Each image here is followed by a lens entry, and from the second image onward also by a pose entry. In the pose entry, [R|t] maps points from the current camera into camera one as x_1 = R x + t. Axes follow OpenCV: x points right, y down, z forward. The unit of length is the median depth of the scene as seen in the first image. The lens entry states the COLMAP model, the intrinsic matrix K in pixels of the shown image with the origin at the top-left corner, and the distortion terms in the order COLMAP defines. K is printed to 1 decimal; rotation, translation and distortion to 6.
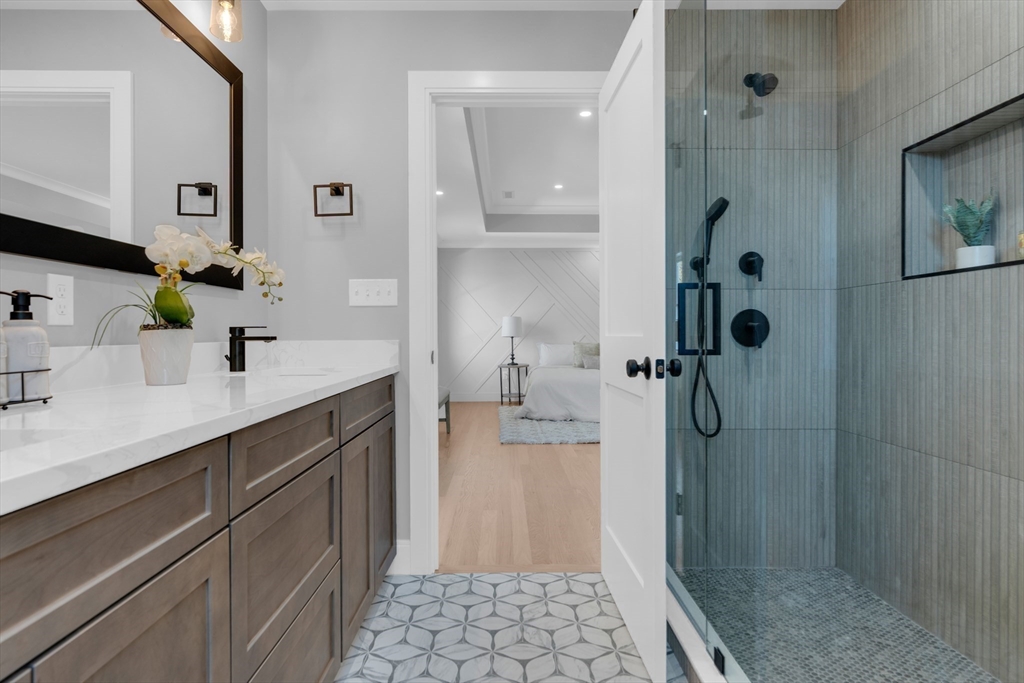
lens RADIAL K [[536.2, 0, 510.2], [0, 536.2, 336.3], [0, 0, 1]] dist [-0.006497, 0.002845]
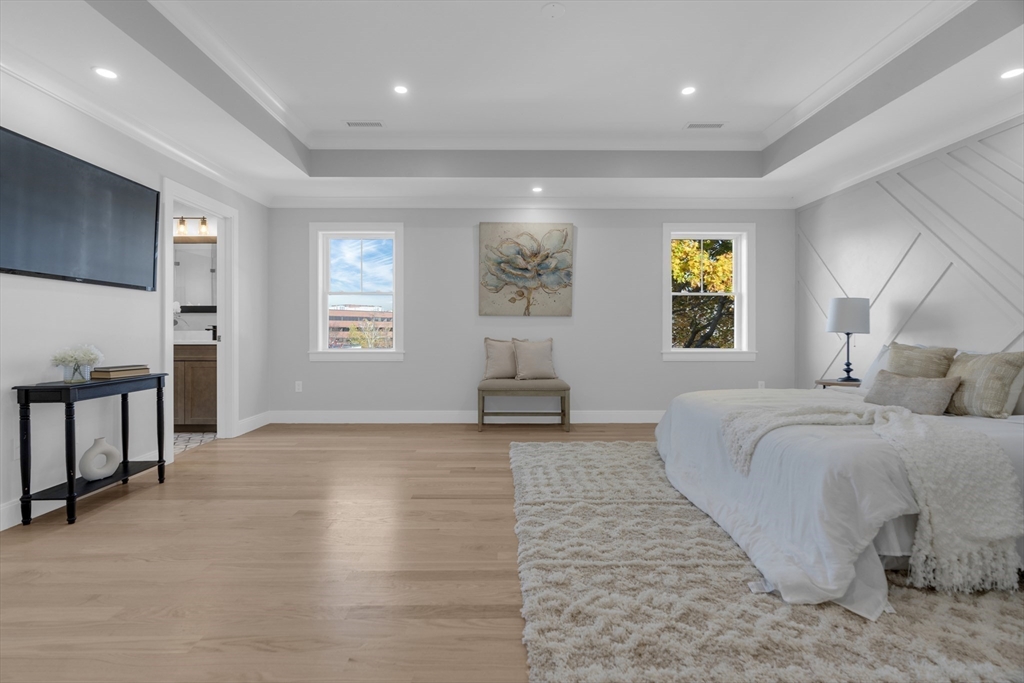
lens RADIAL K [[465.2, 0, 515.3], [0, 465.2, 336.5], [0, 0, 1]] dist [-0.011195, 0.005365]
pose [[0.015626, 0.016202, -0.999747, 1.847584], [-0.003653, 0.999863, 0.016147, -0.005988], [0.999871, 0.003400, 0.015683, 2.338272]]
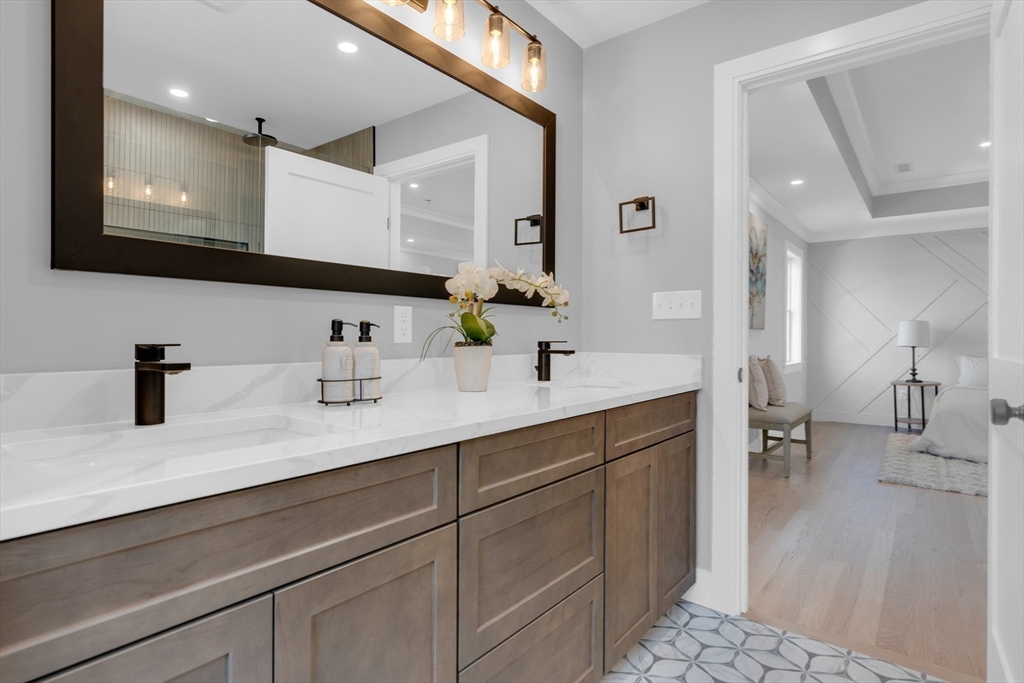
lens RADIAL K [[536.2, 0, 509.7], [0, 536.2, 338.4], [0, 0, 1]] dist [-0.006497, 0.002845]
pose [[0.778741, 0.008273, -0.627291, 0.127498], [-0.009863, 0.999951, 0.000943, -0.021070], [0.627268, 0.005452, 0.778784, 0.064158]]
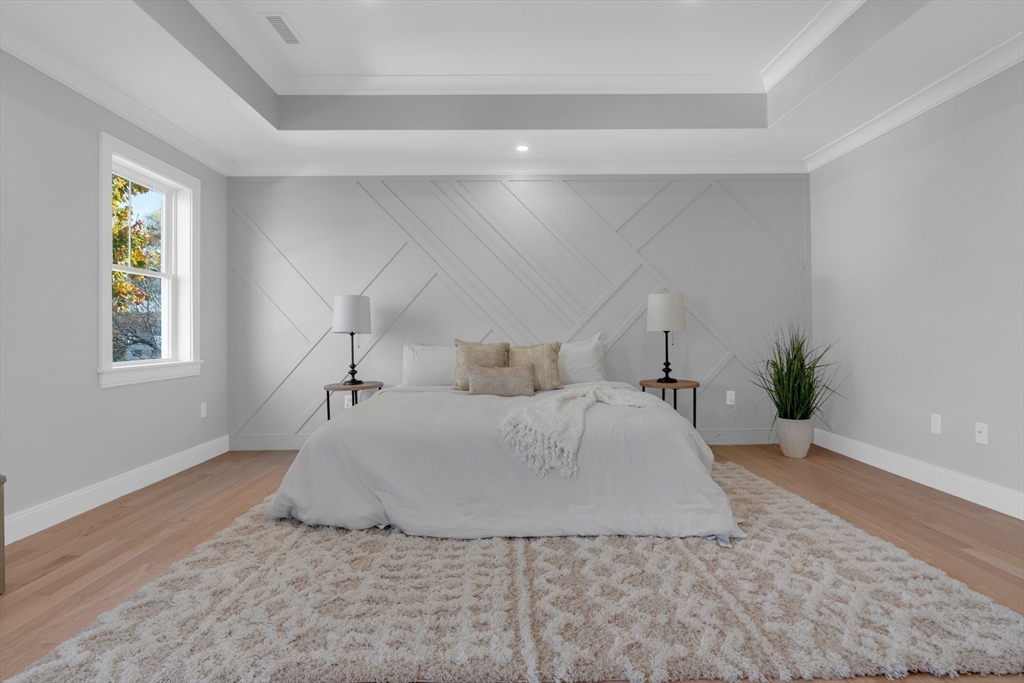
lens RADIAL K [[536.2, 0, 507.2], [0, 536.2, 327.6], [0, 0, 1]] dist [-0.006497, 0.002845]
pose [[0.999984, -0.005511, -0.000807, 0.602721], [0.005498, 0.999864, -0.015563, 0.019605], [0.000892, 0.015559, 0.999879, 1.673566]]
